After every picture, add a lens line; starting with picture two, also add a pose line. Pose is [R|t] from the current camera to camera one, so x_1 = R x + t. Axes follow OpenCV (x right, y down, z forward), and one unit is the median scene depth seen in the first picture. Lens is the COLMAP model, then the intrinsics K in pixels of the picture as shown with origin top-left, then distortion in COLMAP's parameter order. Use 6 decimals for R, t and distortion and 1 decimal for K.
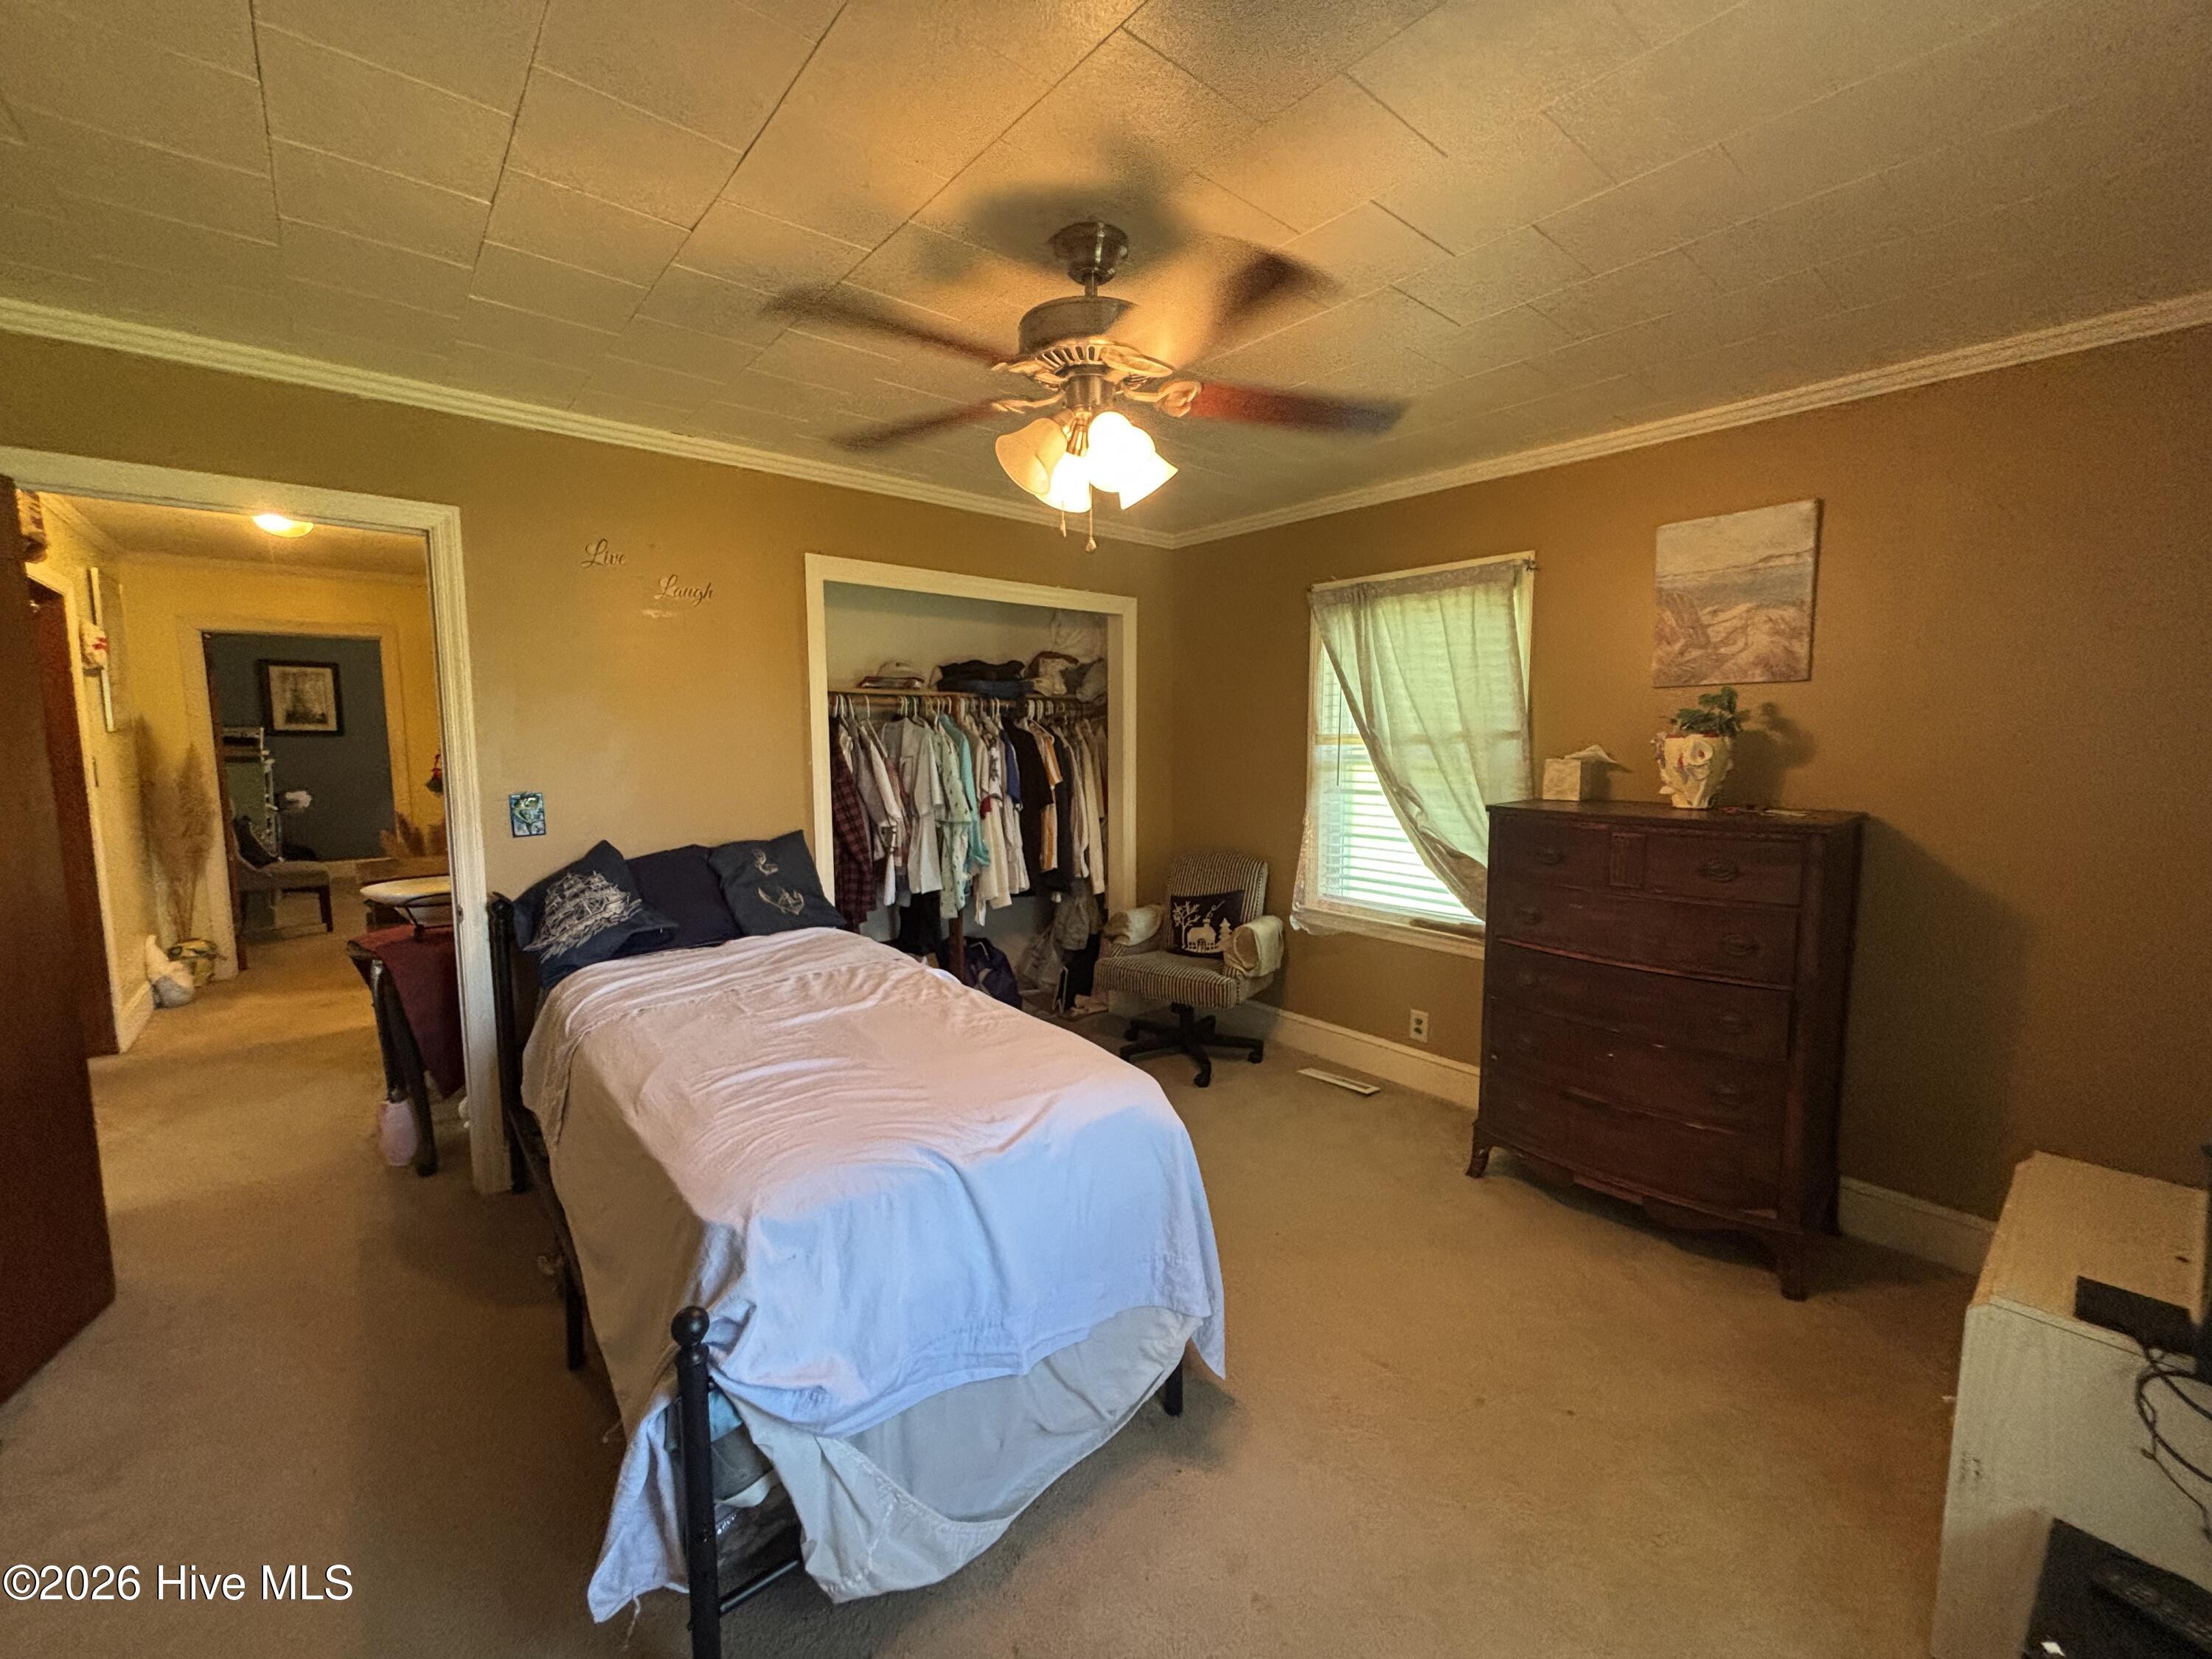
lens RADIAL K [[888.1, 0, 1109.5], [0, 888.1, 824.0], [0, 0, 1]] dist [-0.000205, -0.000092]
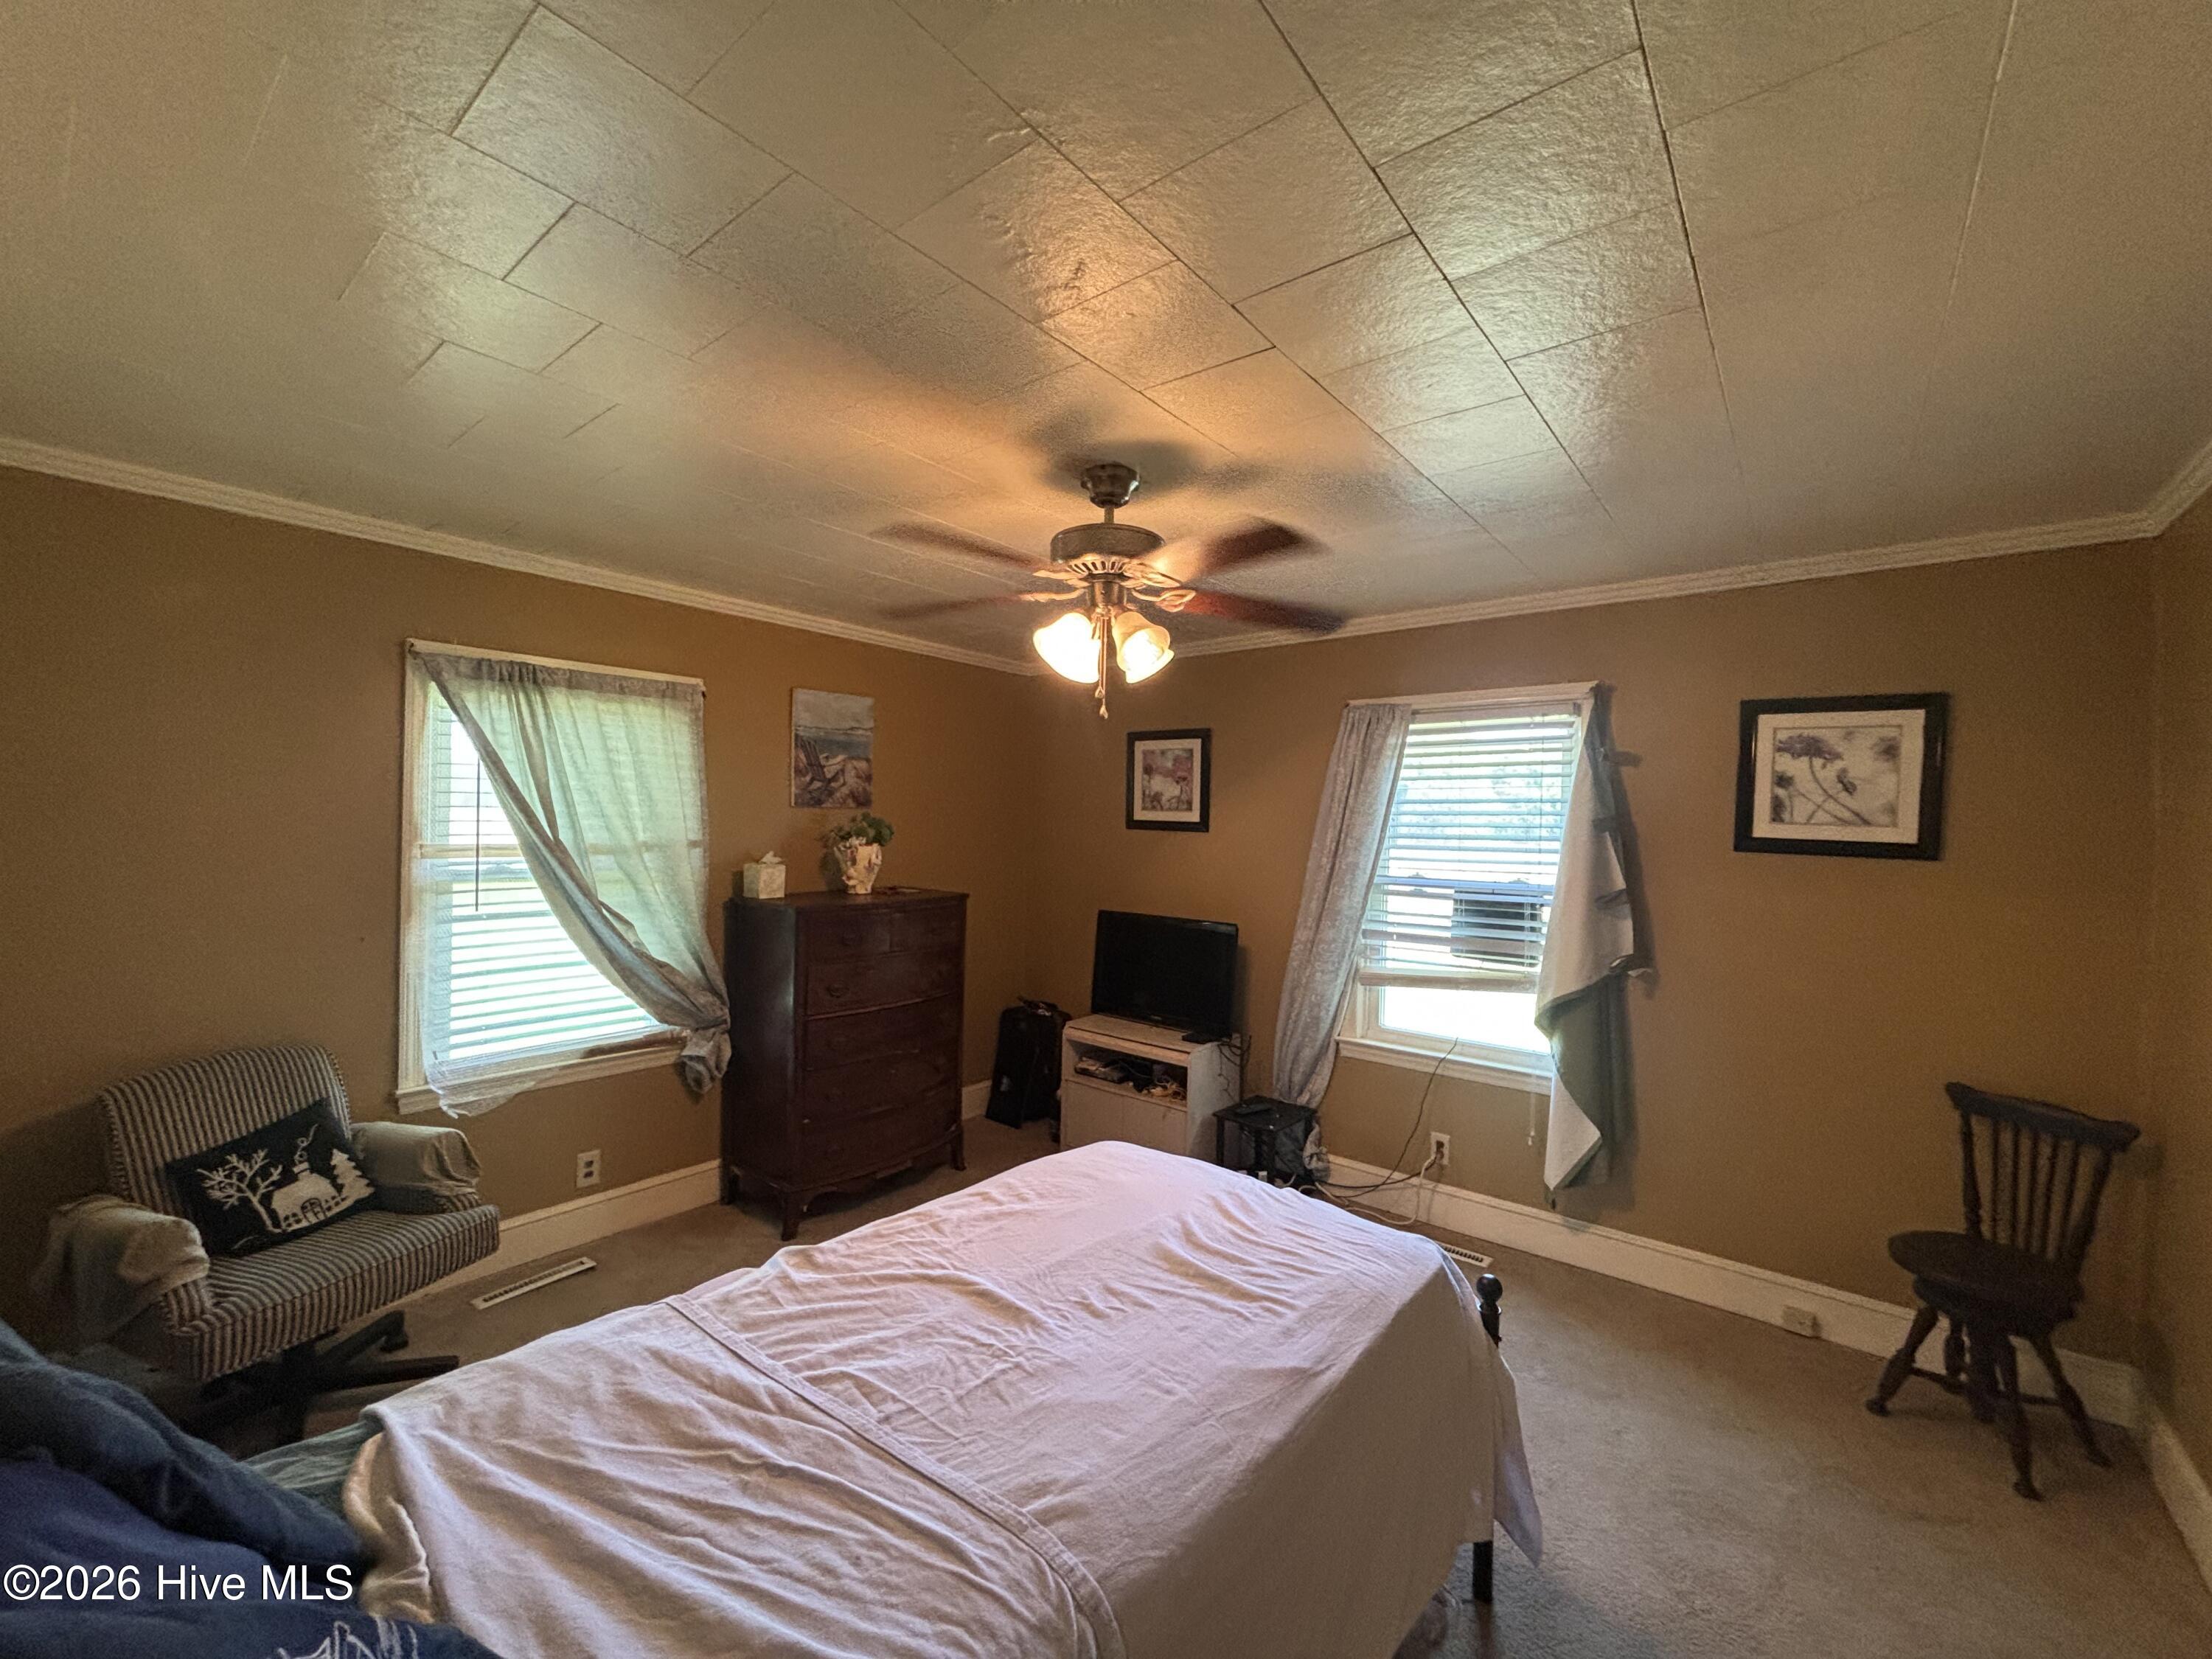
lens RADIAL K [[888.1, 0, 1096.2], [0, 888.1, 823.9], [0, 0, 1]] dist [-0.000205, -0.000092]
pose [[-0.173658, -0.008308, 0.984771, -2.293922], [0.080757, 0.996476, 0.022648, -0.362149], [-0.981489, 0.083460, -0.172375, 2.330479]]
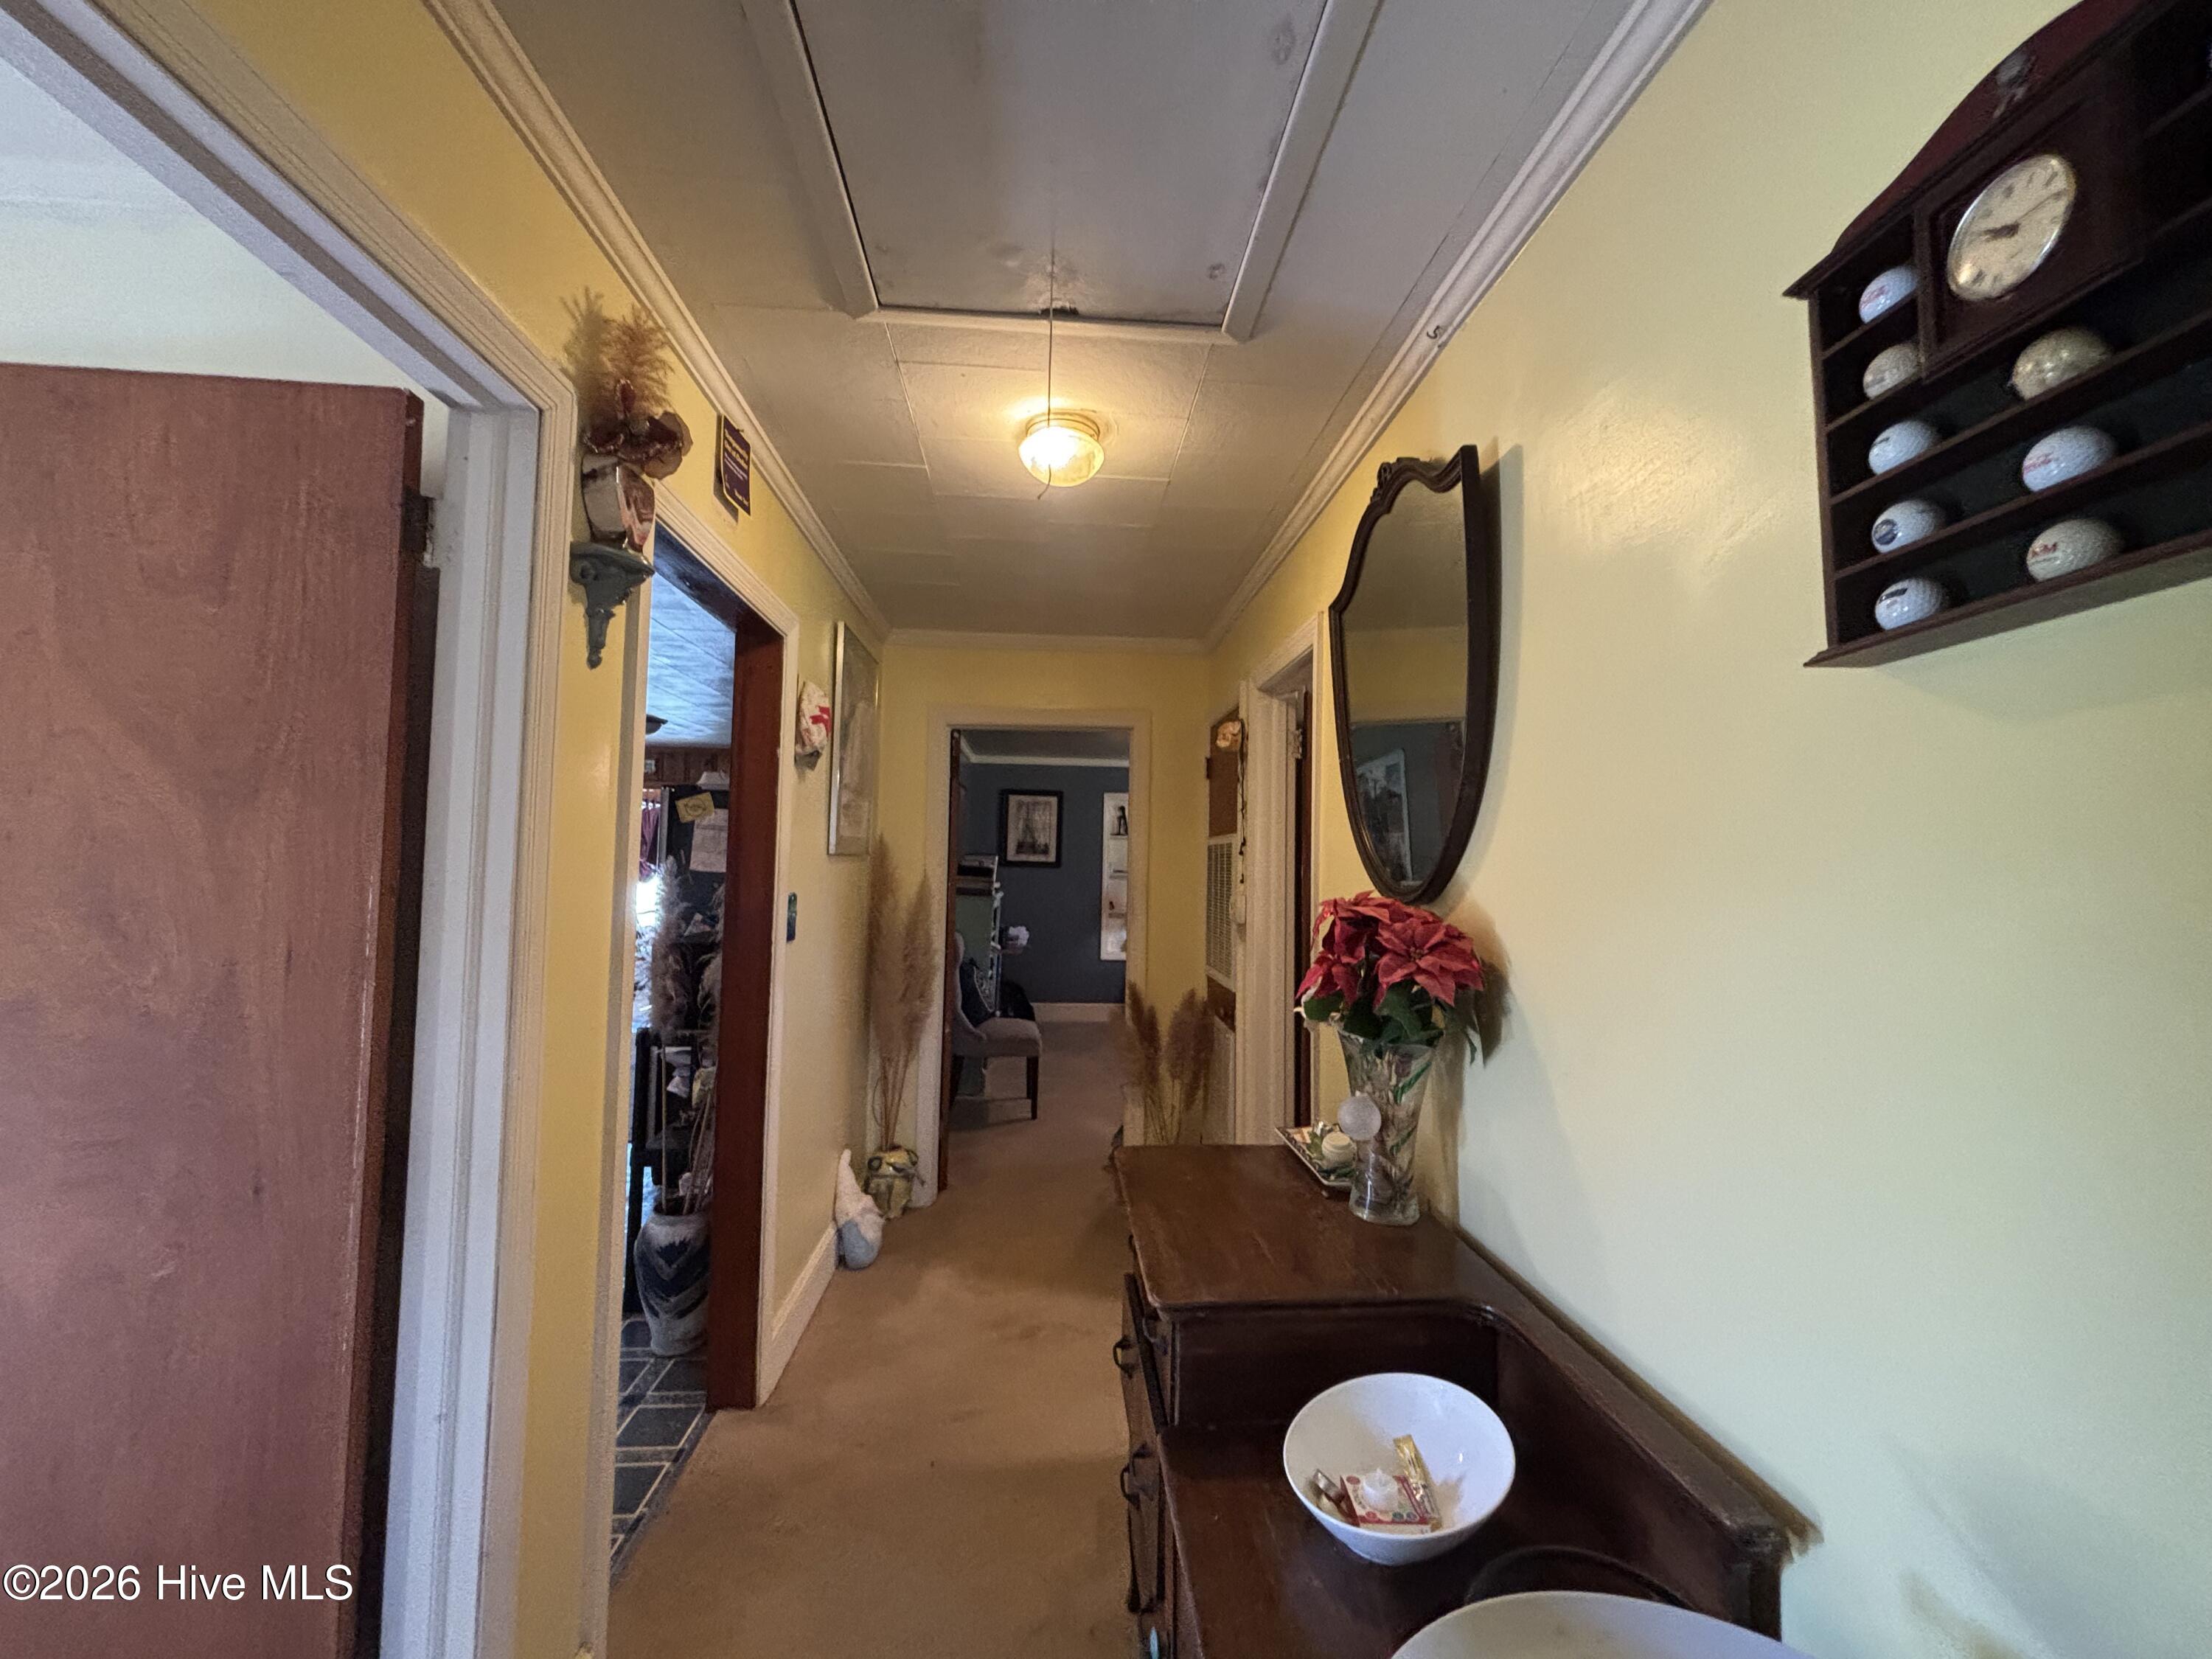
lens RADIAL K [[888.1, 0, 1110.0], [0, 888.1, 825.3], [0, 0, 1]] dist [-0.000205, -0.000092]
pose [[0.804863, -0.010209, -0.593373, -0.268901], [-0.082600, 0.988193, -0.129043, -0.027300], [0.587685, 0.152875, 0.794516, 0.284640]]
